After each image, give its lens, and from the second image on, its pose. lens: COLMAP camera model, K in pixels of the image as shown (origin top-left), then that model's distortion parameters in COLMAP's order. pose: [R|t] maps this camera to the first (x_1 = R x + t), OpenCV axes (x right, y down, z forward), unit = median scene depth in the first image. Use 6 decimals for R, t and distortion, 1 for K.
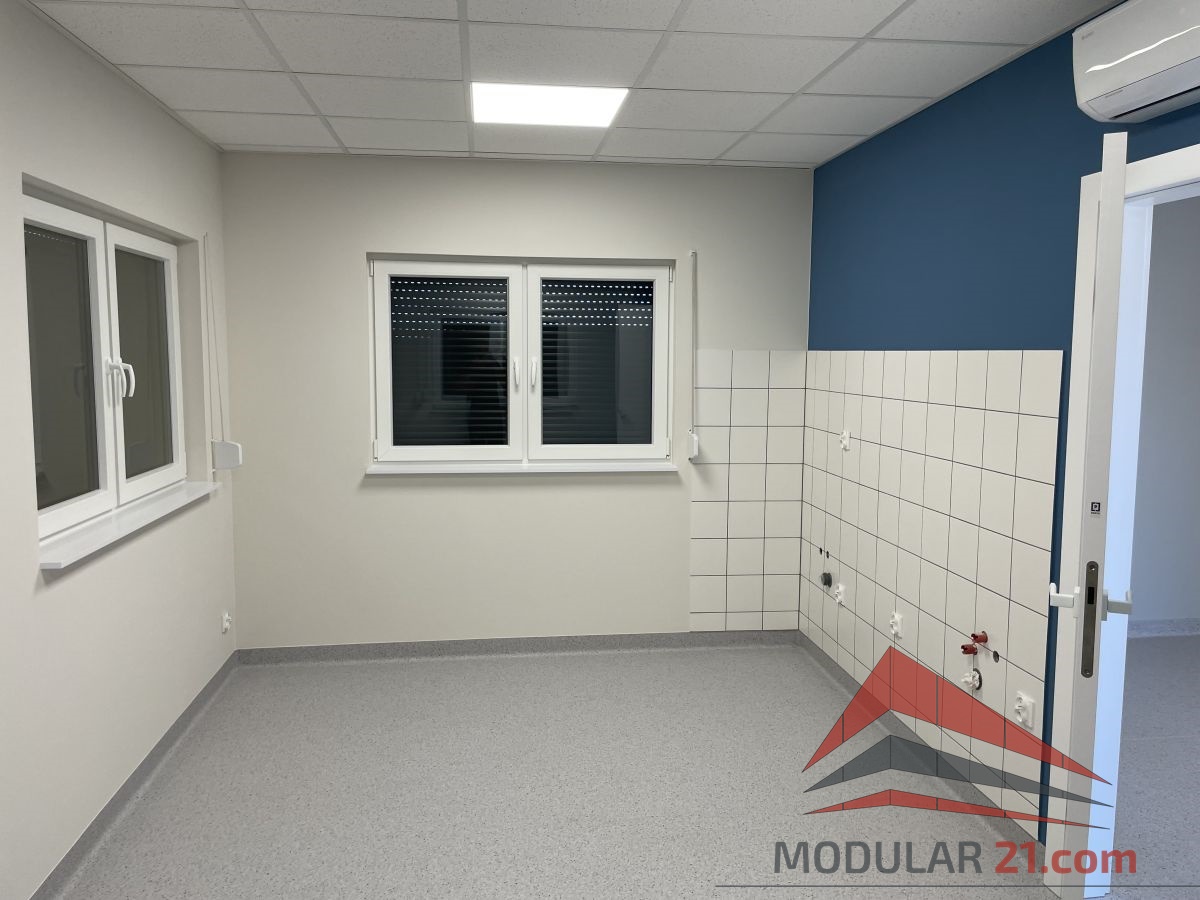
lens RADIAL K [[920.8, 0, 600.0], [0, 920.8, 450.0], [0, 0, 1]] dist [0.003011, 0.001565]
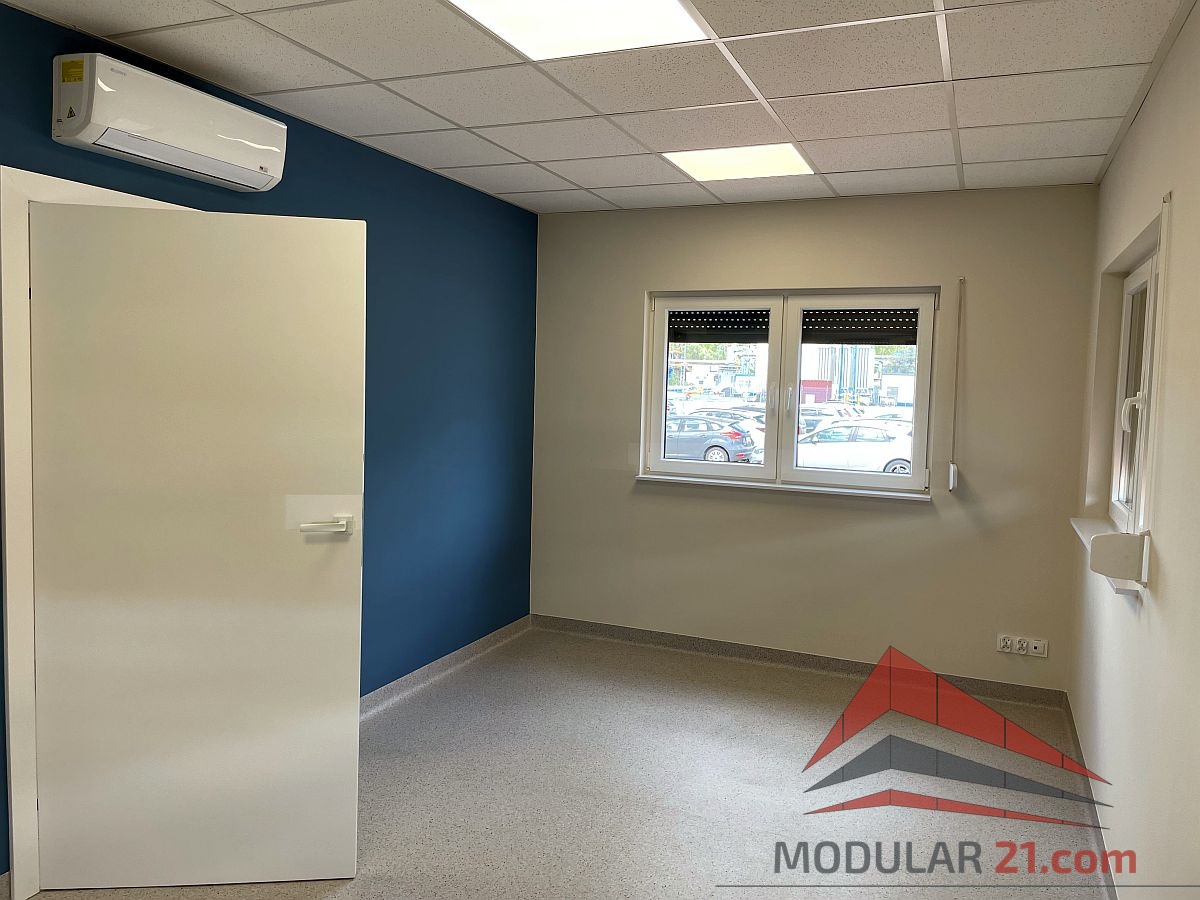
lens RADIAL K [[937.6, 0, 600.0], [0, 937.6, 450.0], [0, 0, 1]] dist [-0.000210, -0.064930]
pose [[0.869986, 0.047301, -0.490803, 0.283383], [-0.064215, 0.997780, -0.017666, 0.012371], [0.488877, 0.046887, 0.871092, -0.063632]]
